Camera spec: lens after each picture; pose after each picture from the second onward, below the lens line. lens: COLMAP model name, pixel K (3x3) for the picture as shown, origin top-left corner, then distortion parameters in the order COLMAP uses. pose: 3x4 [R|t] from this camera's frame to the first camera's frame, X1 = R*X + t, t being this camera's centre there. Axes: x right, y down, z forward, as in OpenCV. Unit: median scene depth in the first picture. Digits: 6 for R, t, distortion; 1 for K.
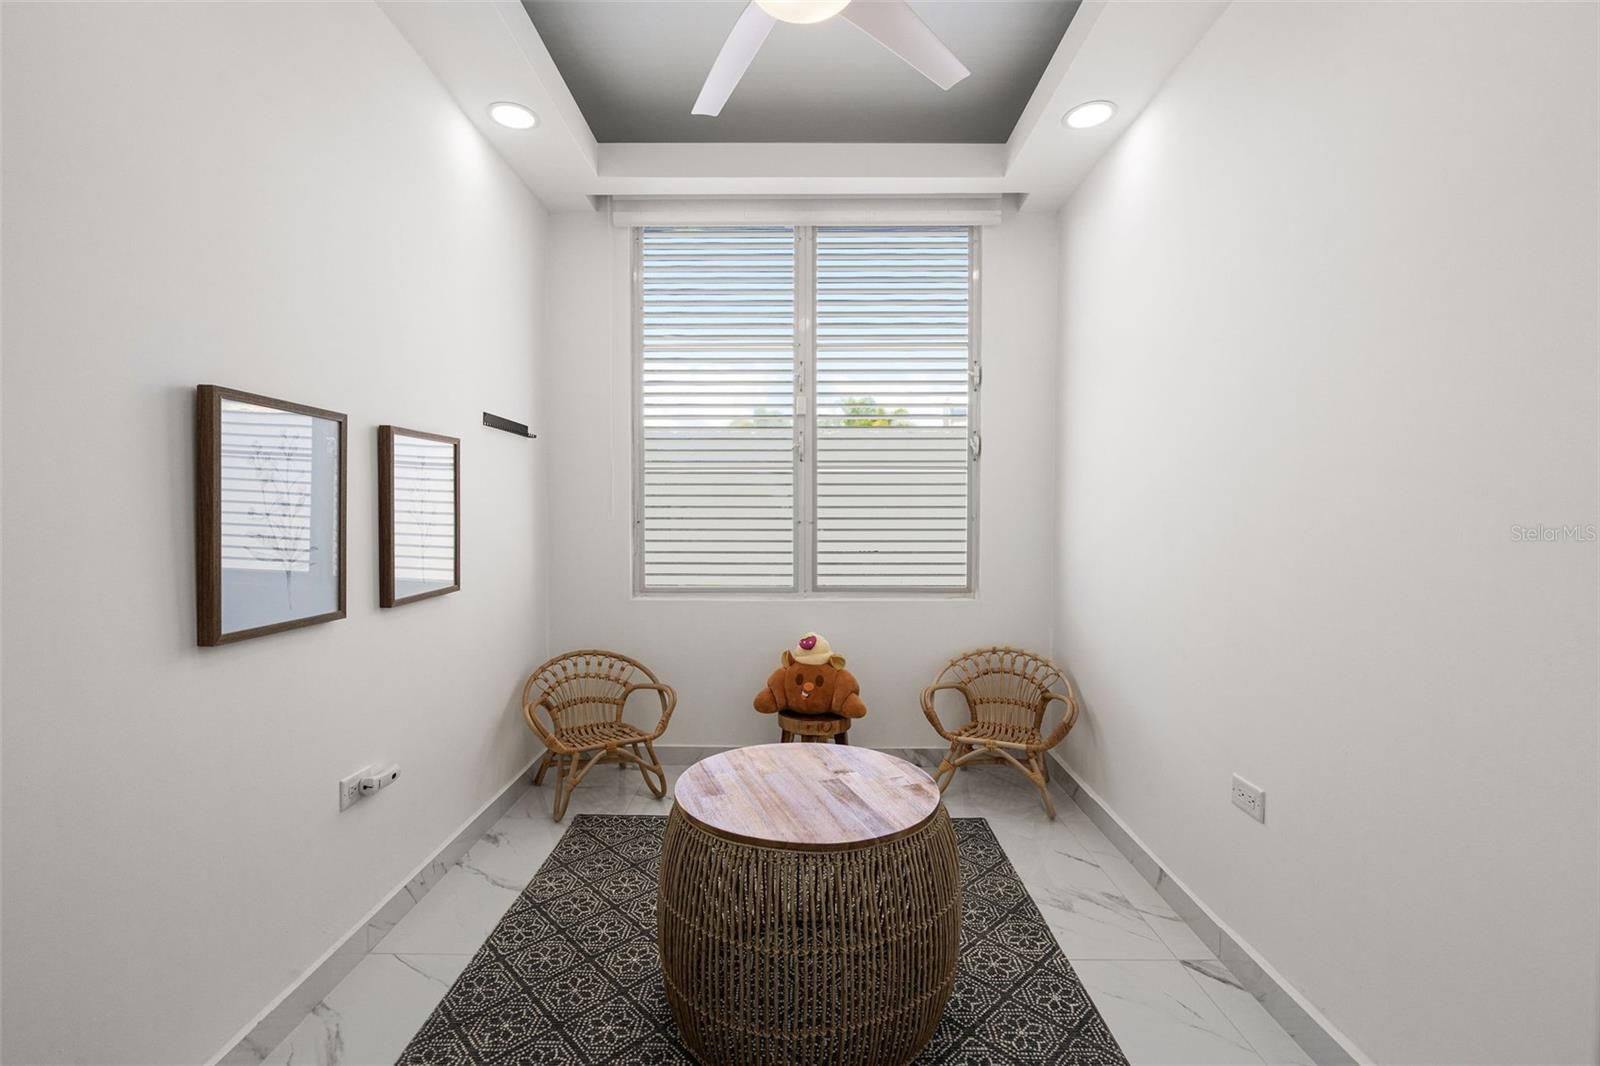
lens RADIAL K [[710.8, 0, 799.3], [0, 710.8, 534.1], [0, 0, 1]] dist [-0.004988, 0.002212]
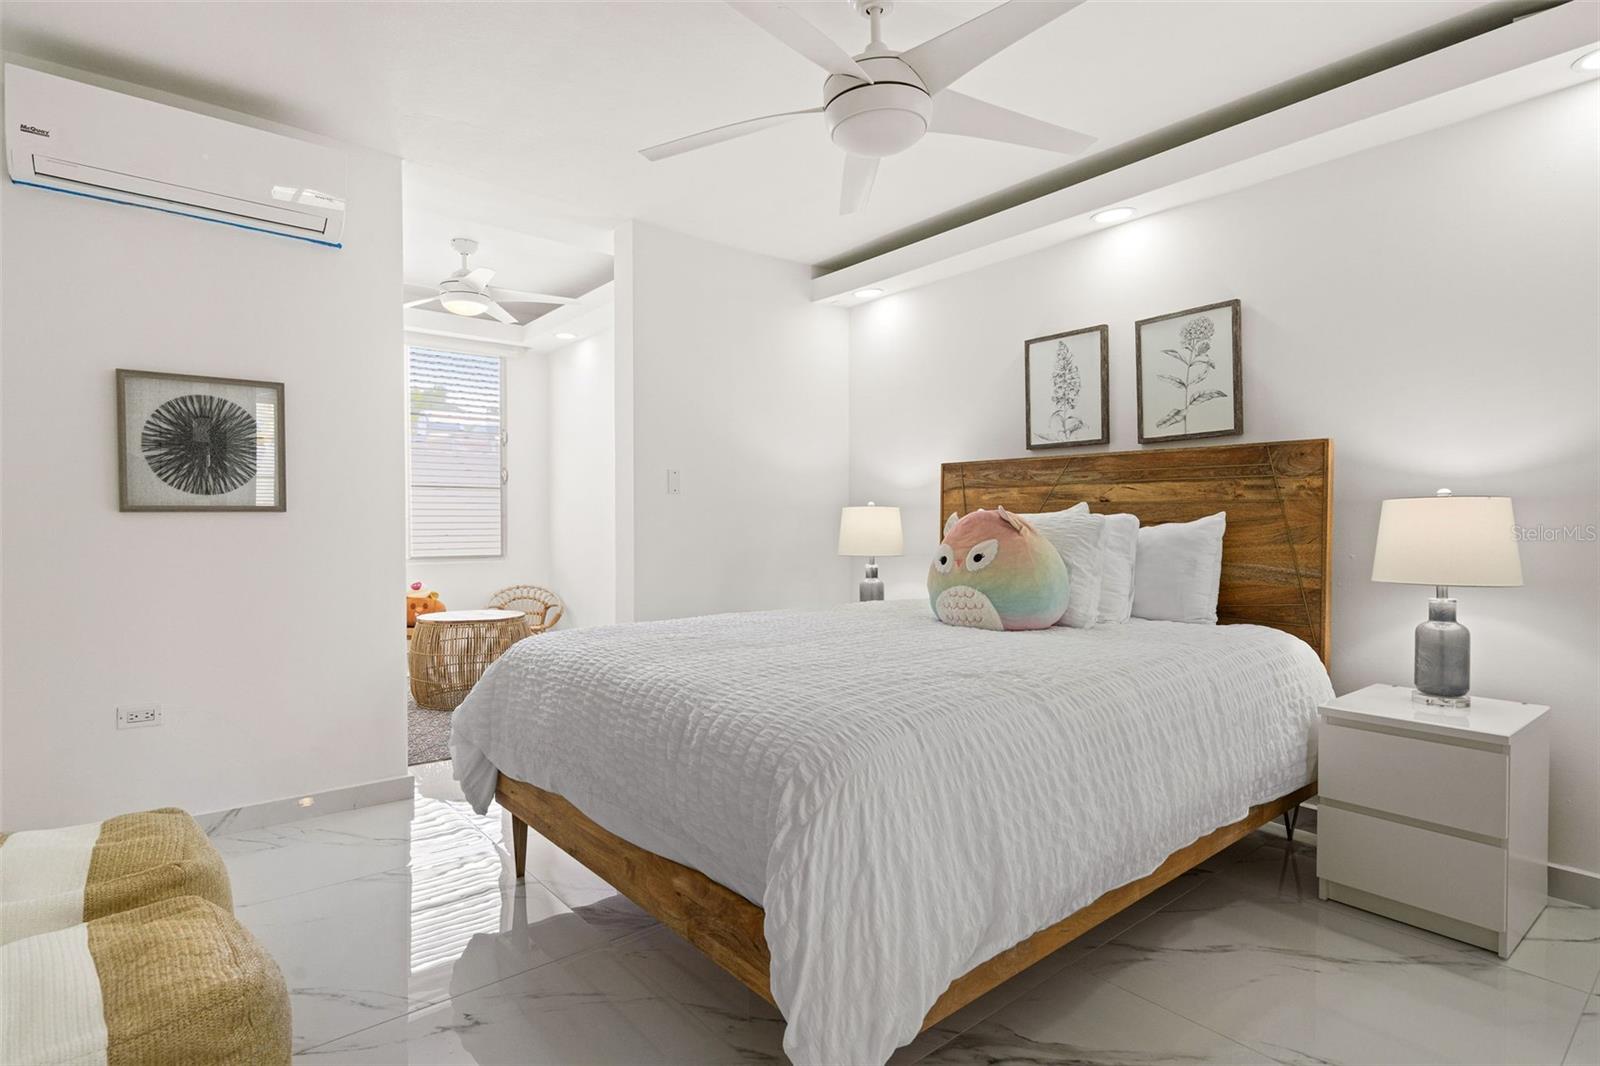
lens RADIAL K [[802.6, 0, 798.2], [0, 802.6, 532.0], [0, 0, 1]] dist [0.007138, -0.004336]
pose [[0.760110, -0.011474, 0.649693, -0.541579], [0.020939, 0.999757, -0.006841, 0.050502], [-0.649457, 0.018803, 0.760166, -1.094696]]
